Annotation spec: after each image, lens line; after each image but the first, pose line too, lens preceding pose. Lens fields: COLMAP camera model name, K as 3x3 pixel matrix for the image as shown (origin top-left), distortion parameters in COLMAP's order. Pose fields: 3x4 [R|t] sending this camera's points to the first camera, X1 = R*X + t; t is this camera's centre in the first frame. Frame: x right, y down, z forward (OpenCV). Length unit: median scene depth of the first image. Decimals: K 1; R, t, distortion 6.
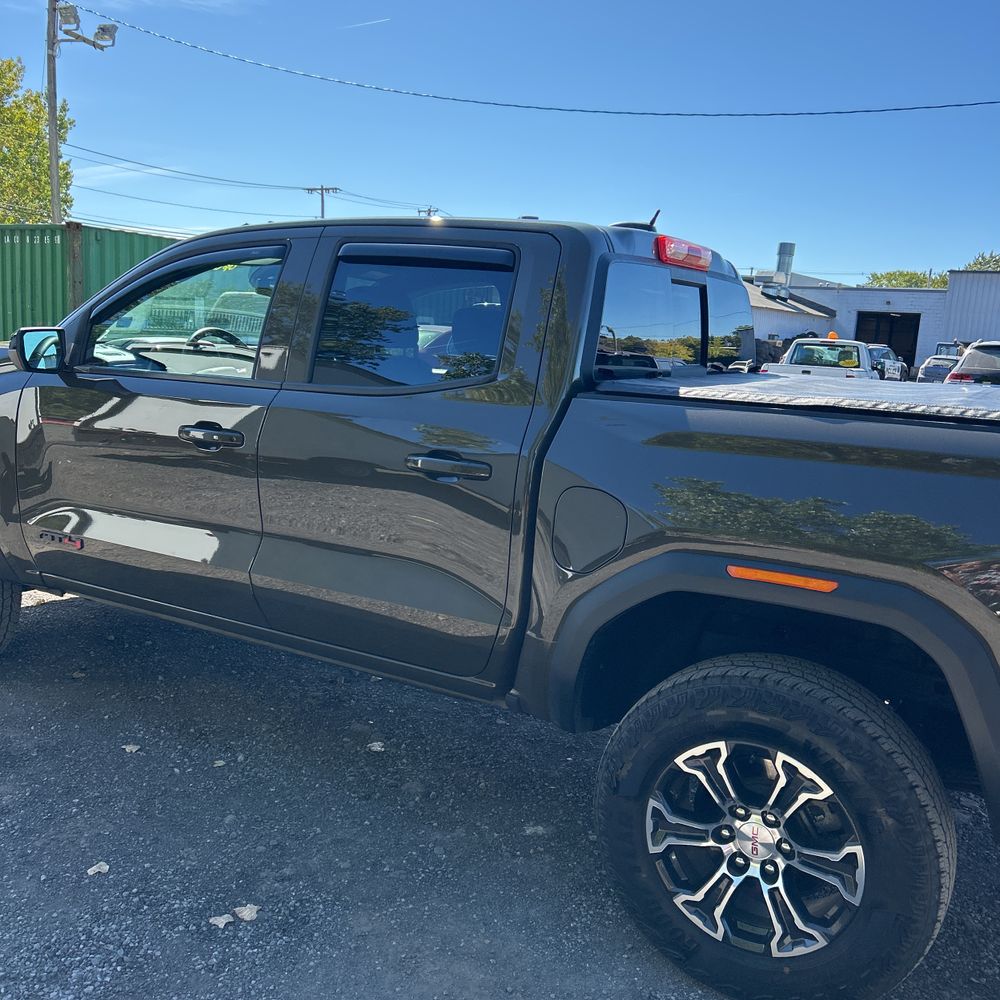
lens RADIAL K [[1002.9, 0, 506.2], [0, 1002.9, 492.2], [0, 0, 1]] dist [0.045064, -0.049799]
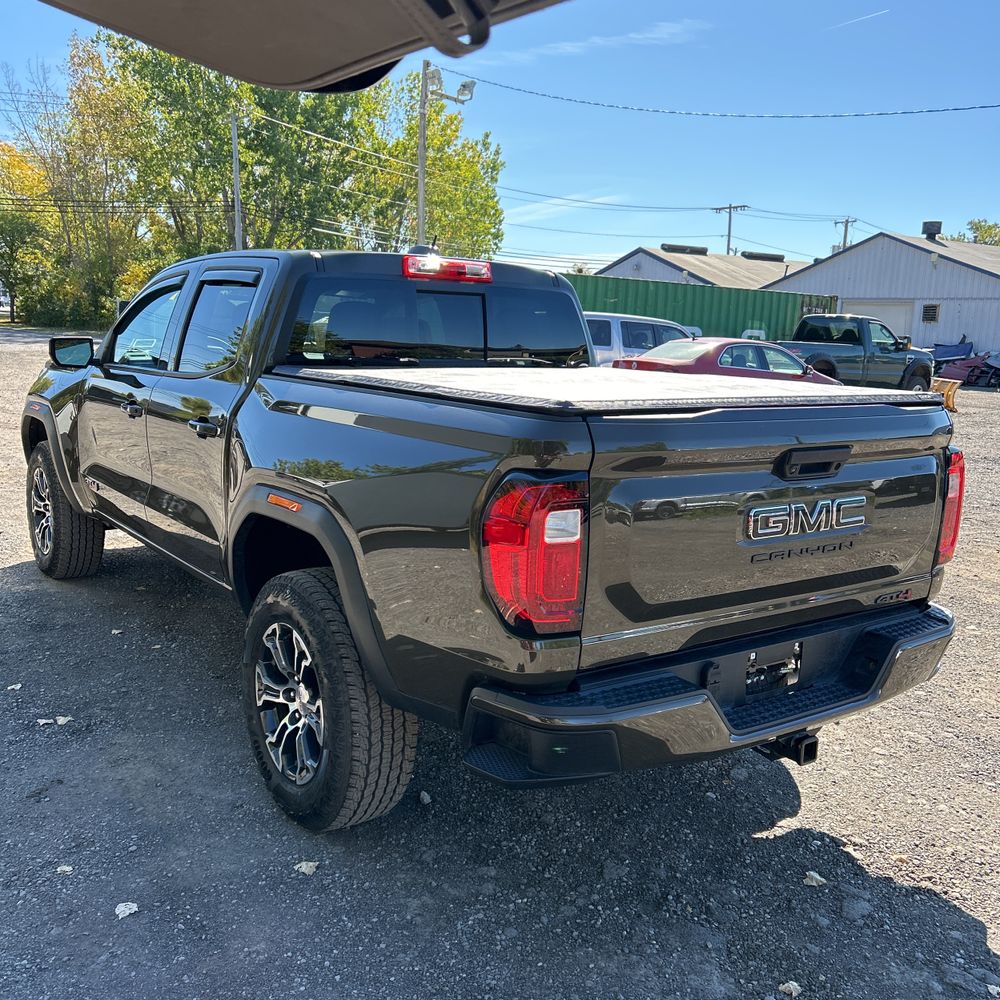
lens RADIAL K [[1002.9, 0, 506.2], [0, 1002.9, 492.2], [0, 0, 1]] dist [0.045064, -0.049799]
pose [[0.920305, 0.042614, -0.388874, 0.930784], [-0.049597, 0.998738, -0.007931, 0.057281], [0.388046, 0.026586, 0.921257, -0.137672]]
